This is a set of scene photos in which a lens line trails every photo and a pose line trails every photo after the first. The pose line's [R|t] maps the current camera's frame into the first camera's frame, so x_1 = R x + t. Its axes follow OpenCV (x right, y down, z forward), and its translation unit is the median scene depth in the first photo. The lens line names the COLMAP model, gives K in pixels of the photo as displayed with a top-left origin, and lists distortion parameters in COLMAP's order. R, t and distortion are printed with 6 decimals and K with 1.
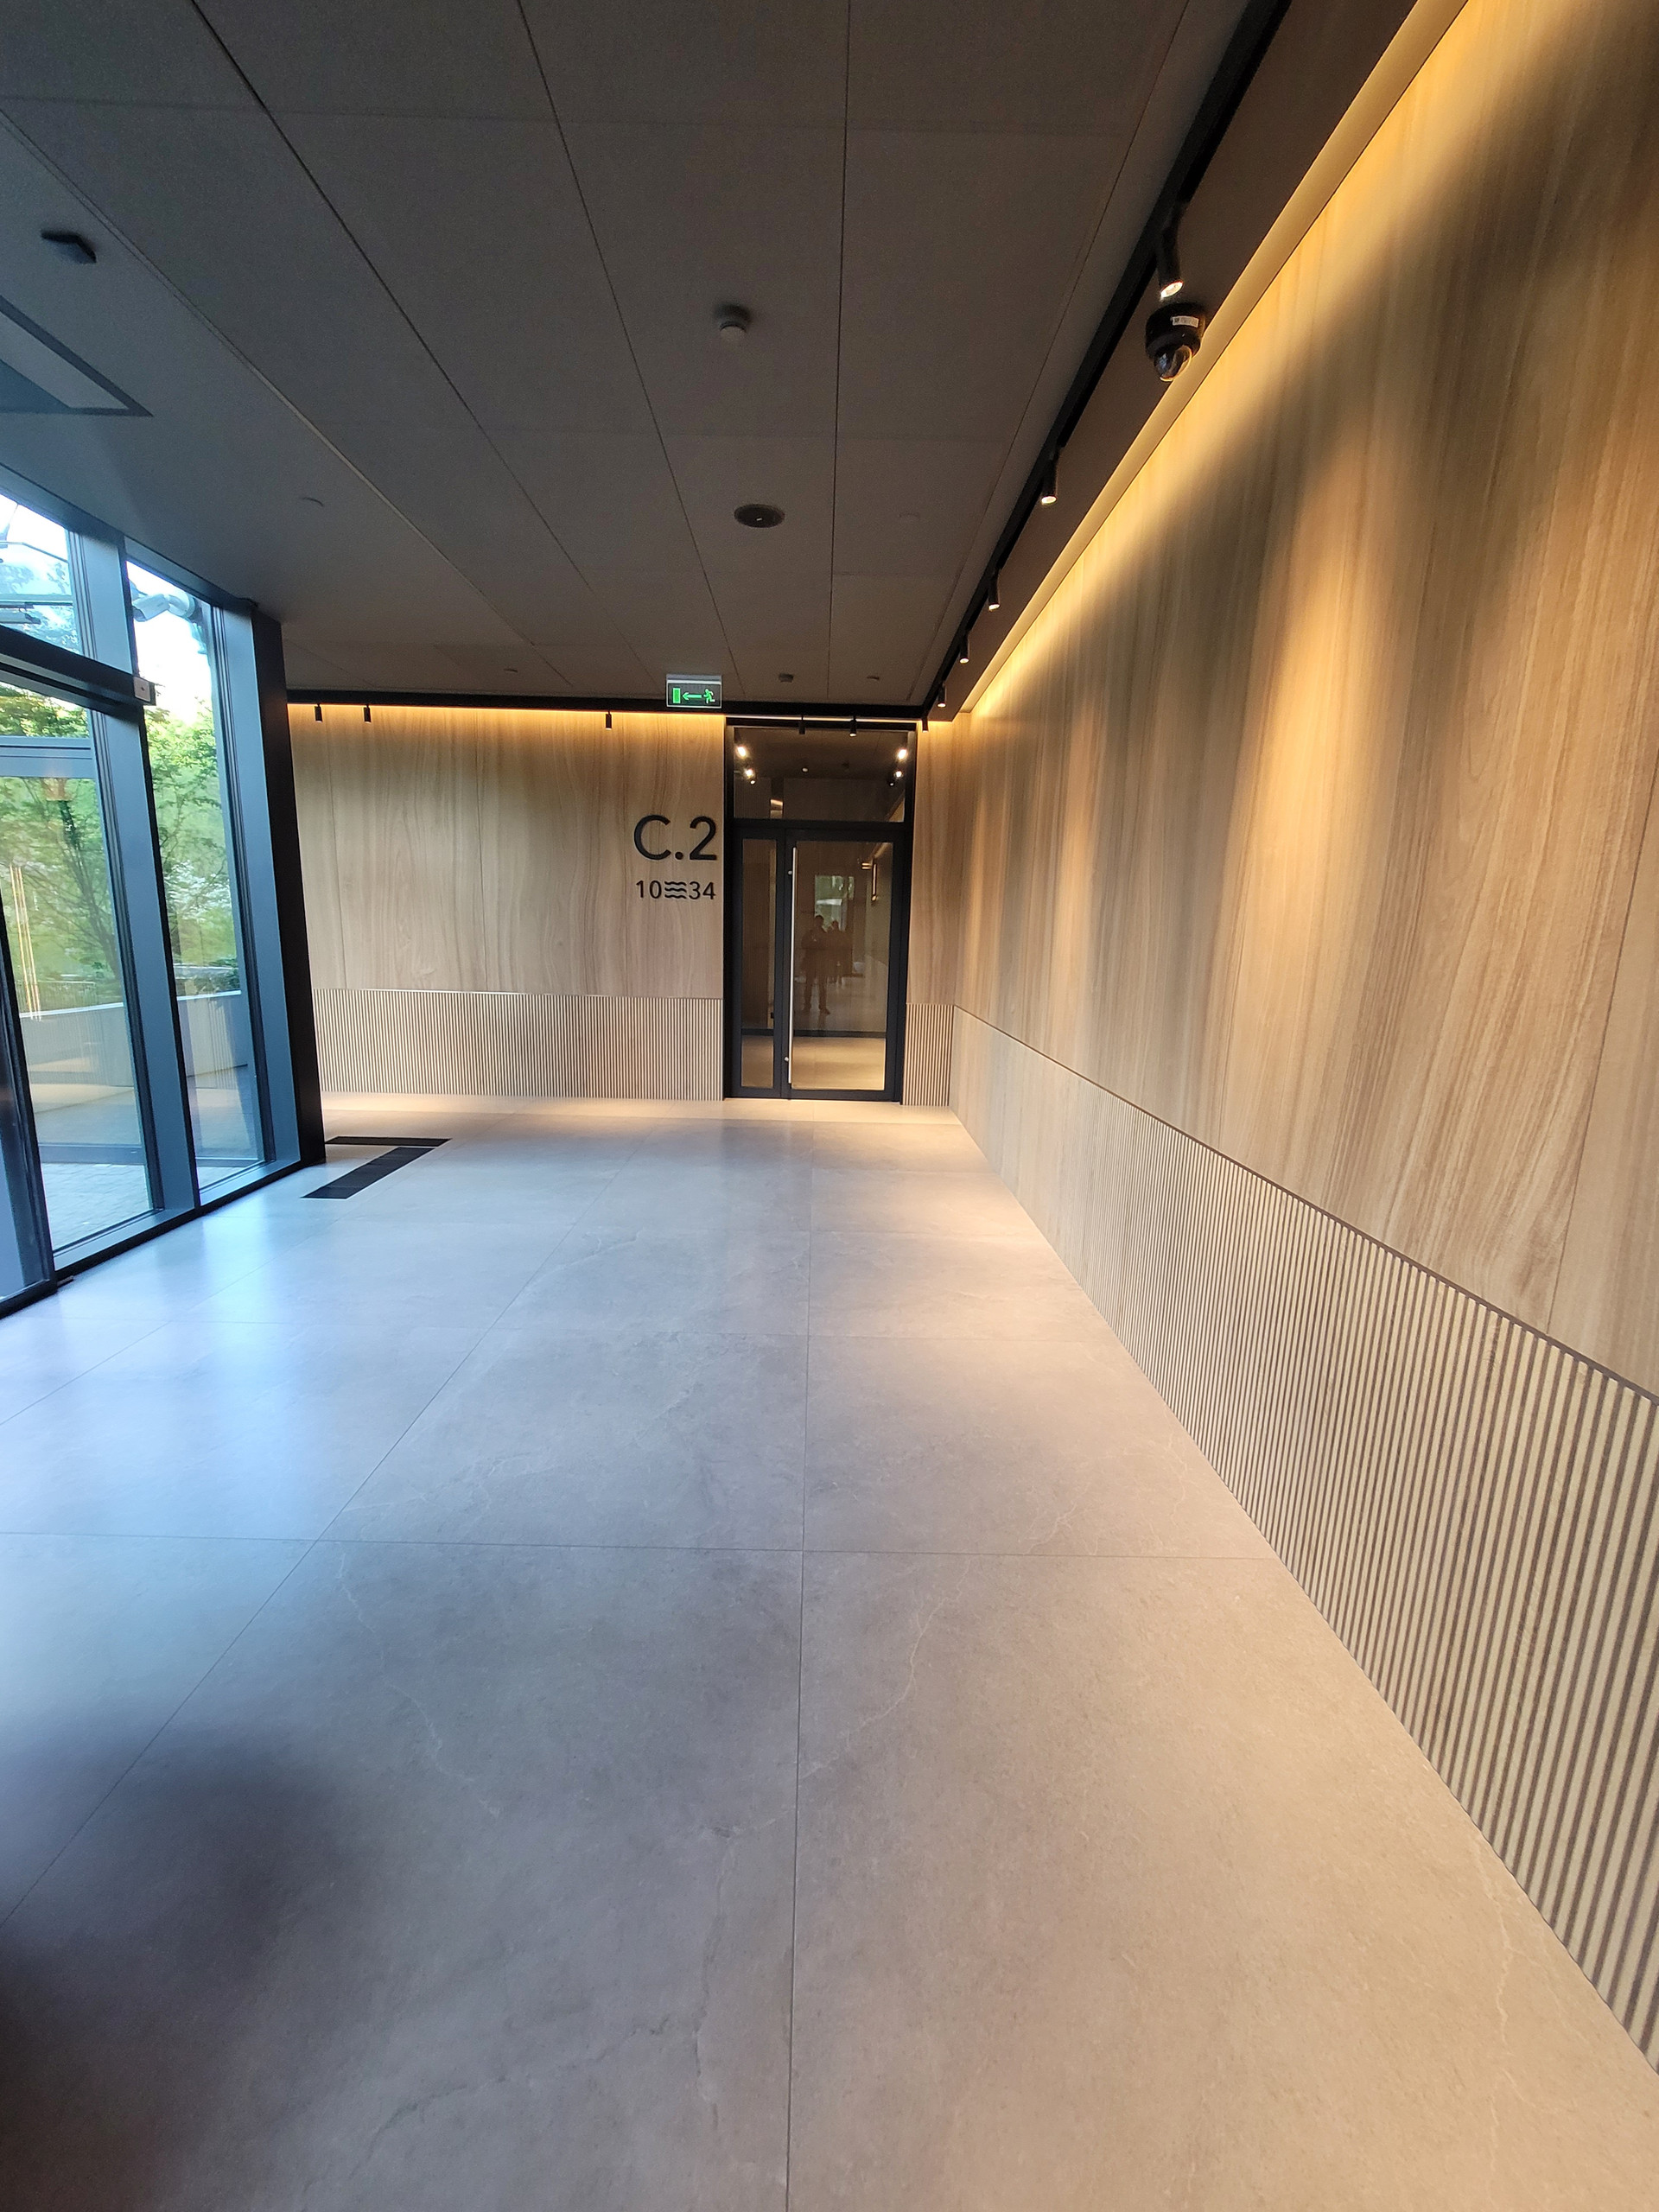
lens RADIAL K [[894.8, 0, 830.2], [0, 894.8, 1107.0], [0, 0, 1]] dist [-0.001926, 0.000397]
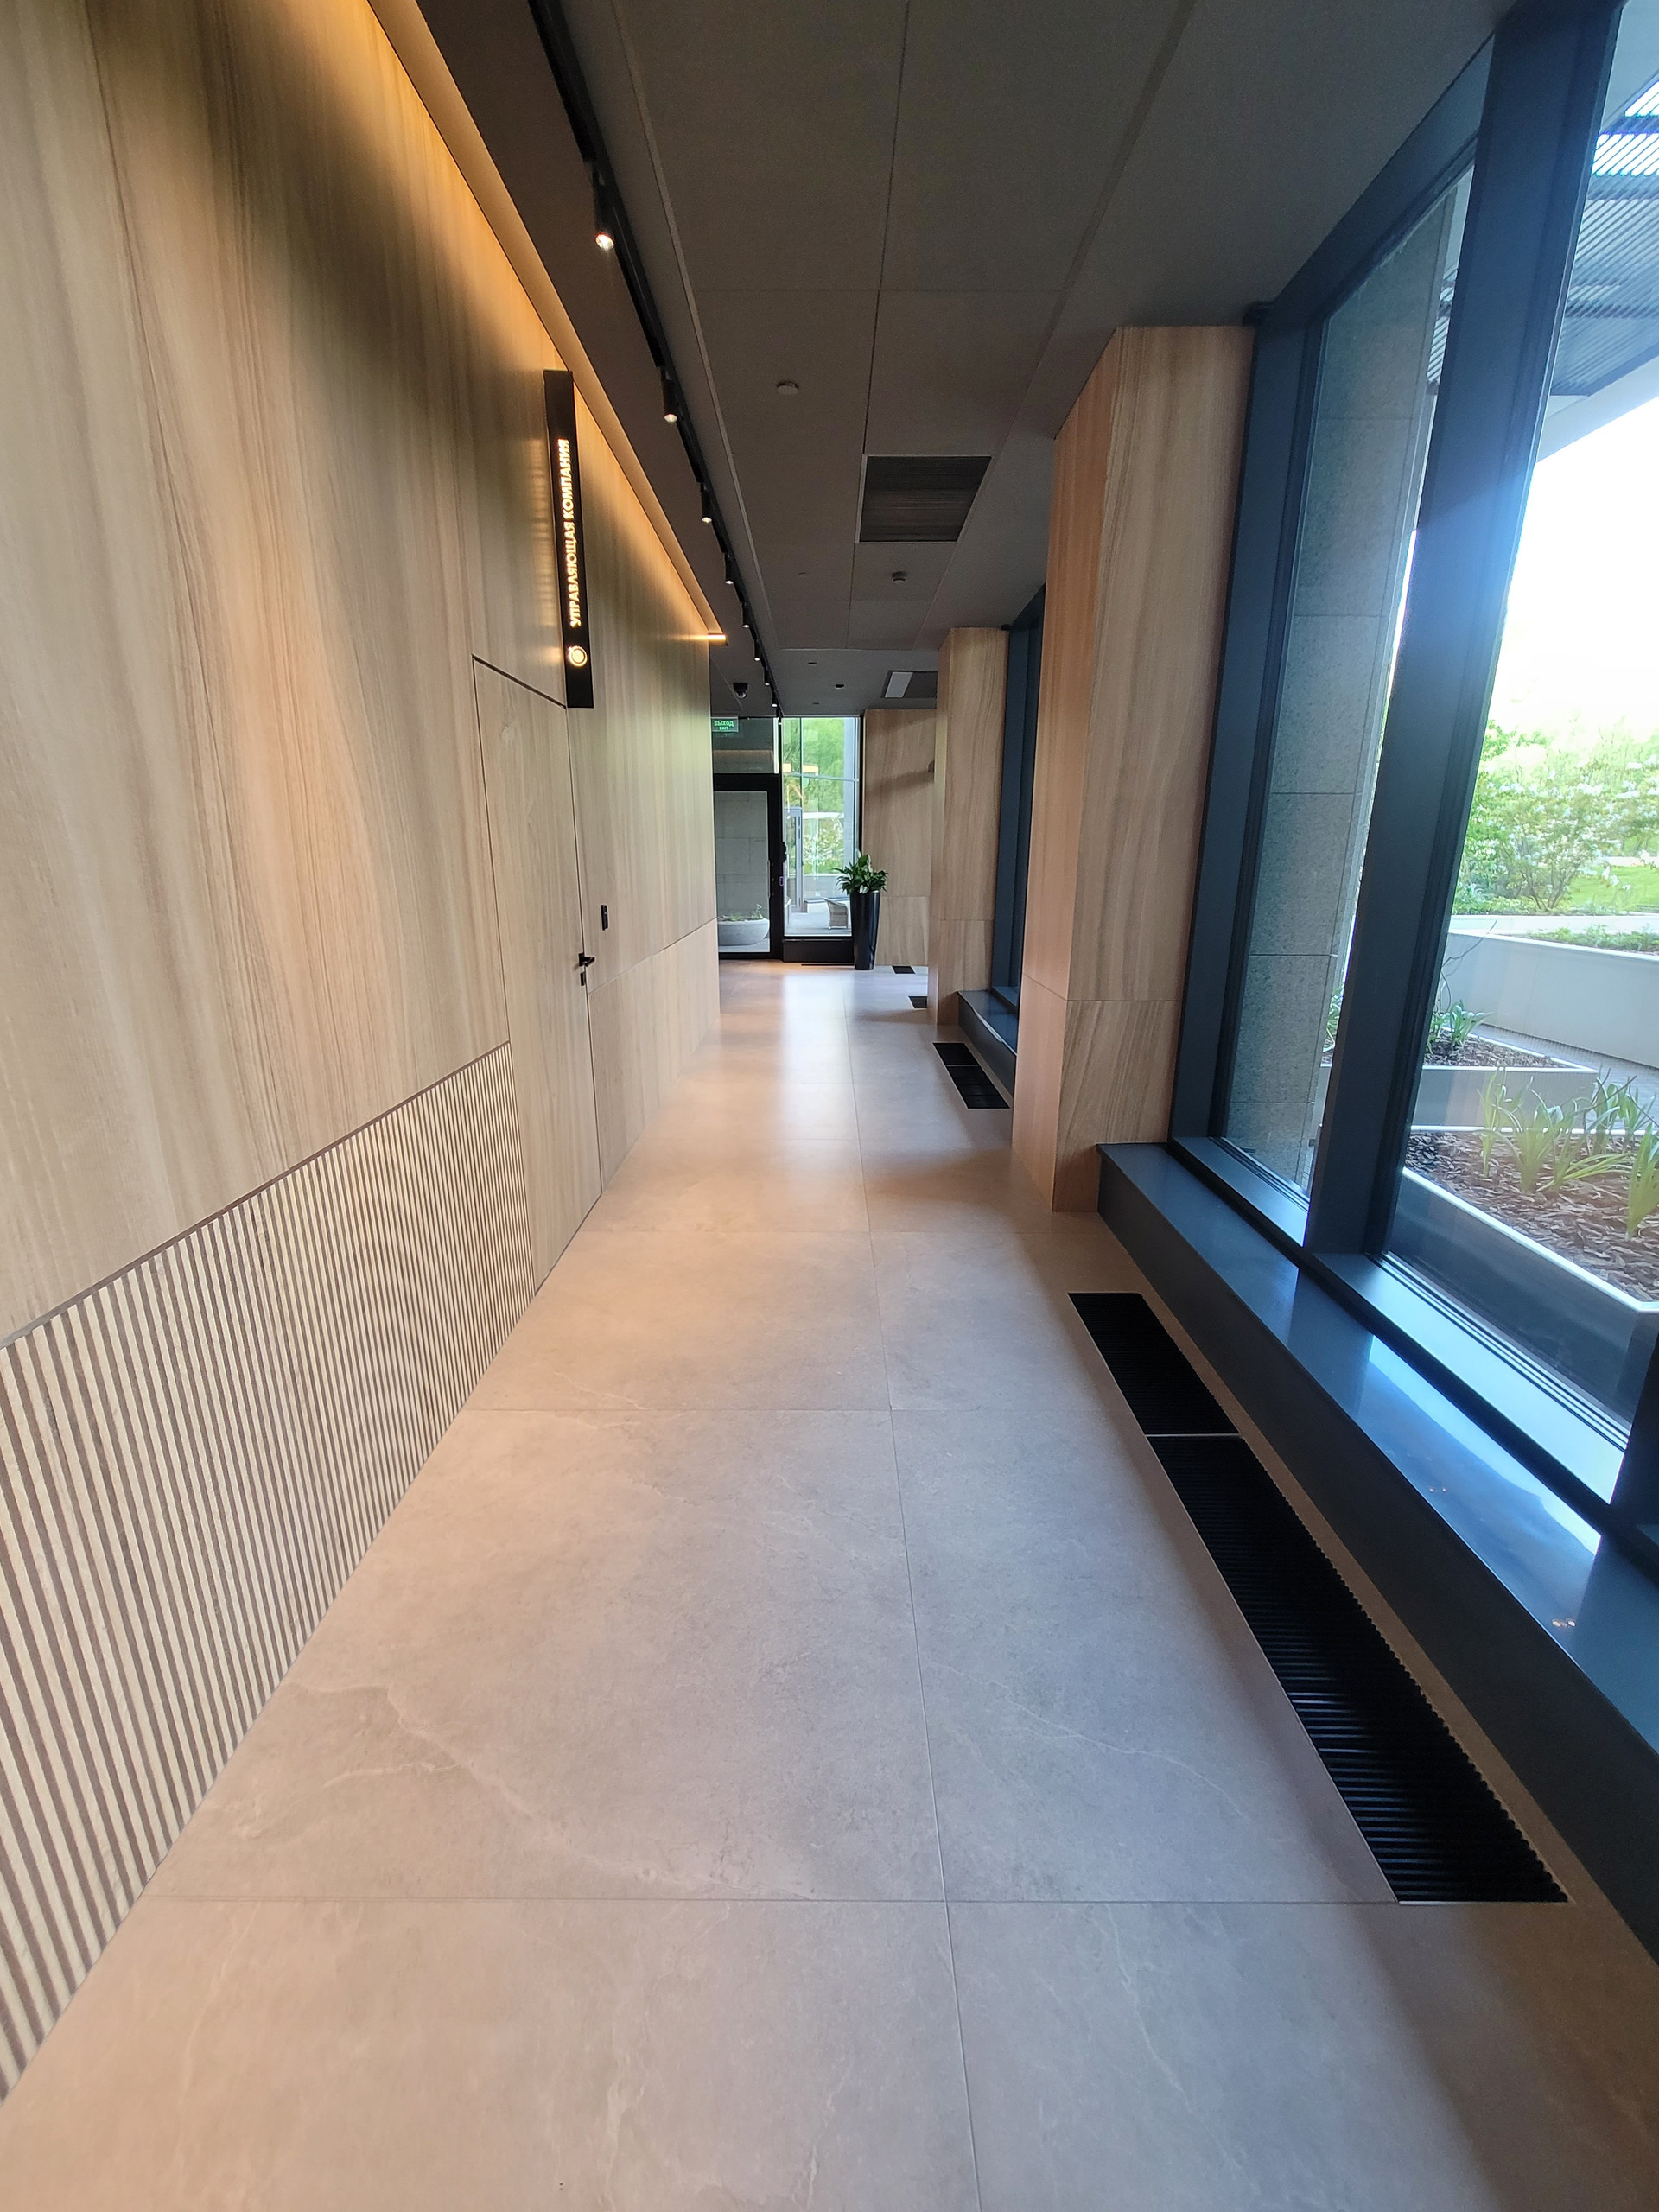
lens RADIAL K [[894.8, 0, 831.2], [0, 894.8, 1105.6], [0, 0, 1]] dist [-0.001926, 0.000397]
pose [[-0.999606, -0.027987, 0.001906, 0.065560], [-0.023975, 0.887617, 0.459959, -0.345404], [-0.014564, 0.459732, -0.887938, 1.805596]]
